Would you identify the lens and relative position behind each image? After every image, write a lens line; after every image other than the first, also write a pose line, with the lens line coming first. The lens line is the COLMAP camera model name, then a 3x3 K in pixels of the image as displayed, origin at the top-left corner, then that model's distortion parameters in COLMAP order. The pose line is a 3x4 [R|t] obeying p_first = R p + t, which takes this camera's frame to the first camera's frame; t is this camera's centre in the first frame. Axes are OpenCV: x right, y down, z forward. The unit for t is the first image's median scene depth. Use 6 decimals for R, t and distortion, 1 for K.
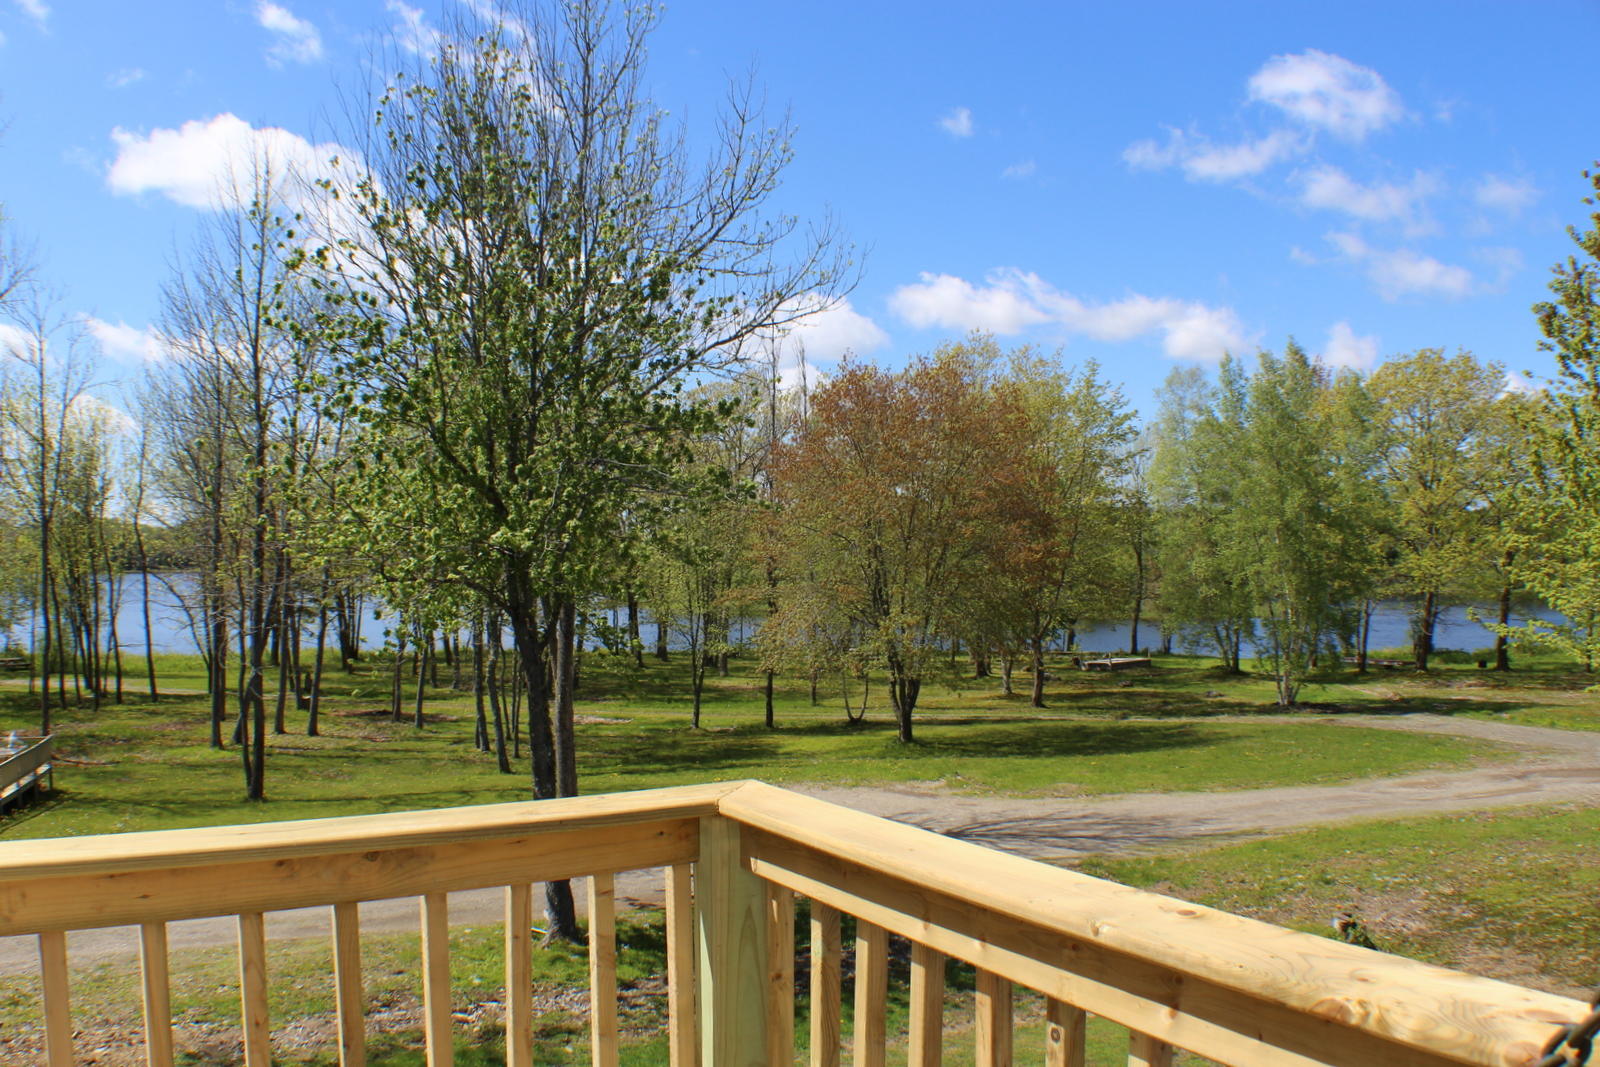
lens RADIAL K [[1289.1, 0, 794.5], [0, 1289.1, 559.4], [0, 0, 1]] dist [-0.204452, 0.112742]
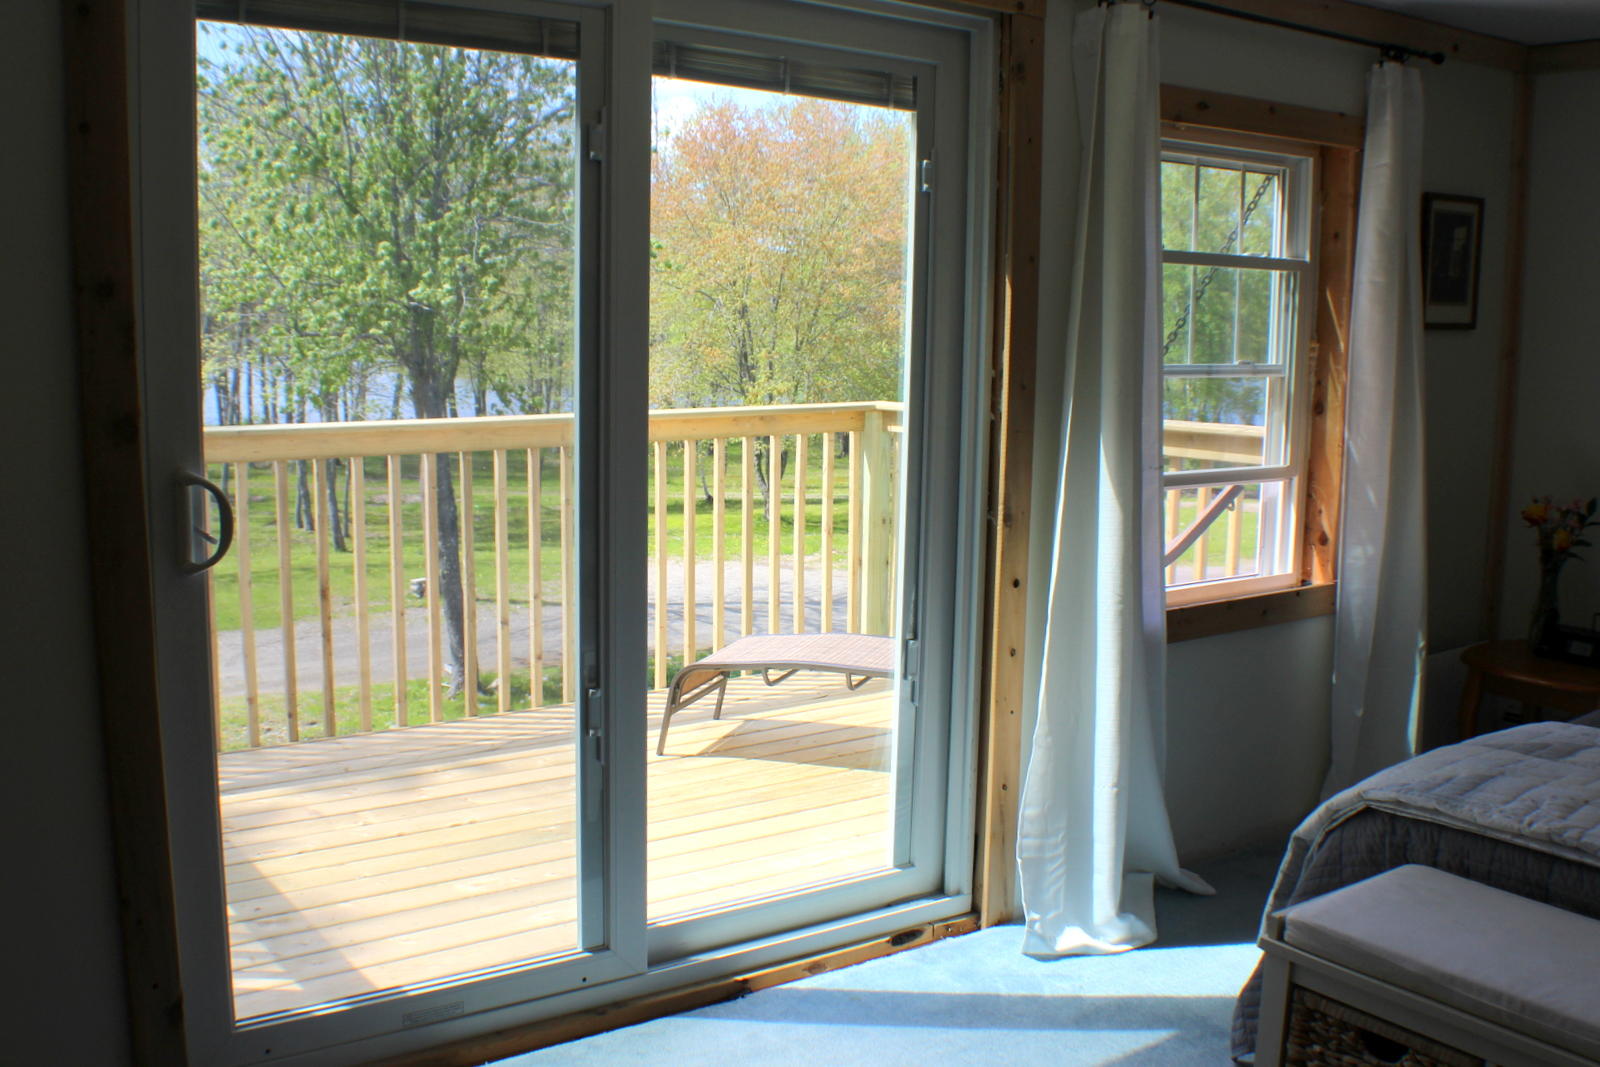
lens RADIAL K [[1620.5, 0, 799.4], [0, 1620.5, 553.2], [0, 0, 1]] dist [-0.145003, 0.025694]
pose [[0.991981, -0.001777, 0.126378, -0.043546], [-0.016215, 0.989849, 0.141197, 0.001141], [-0.125346, -0.142113, 0.981882, -0.161318]]
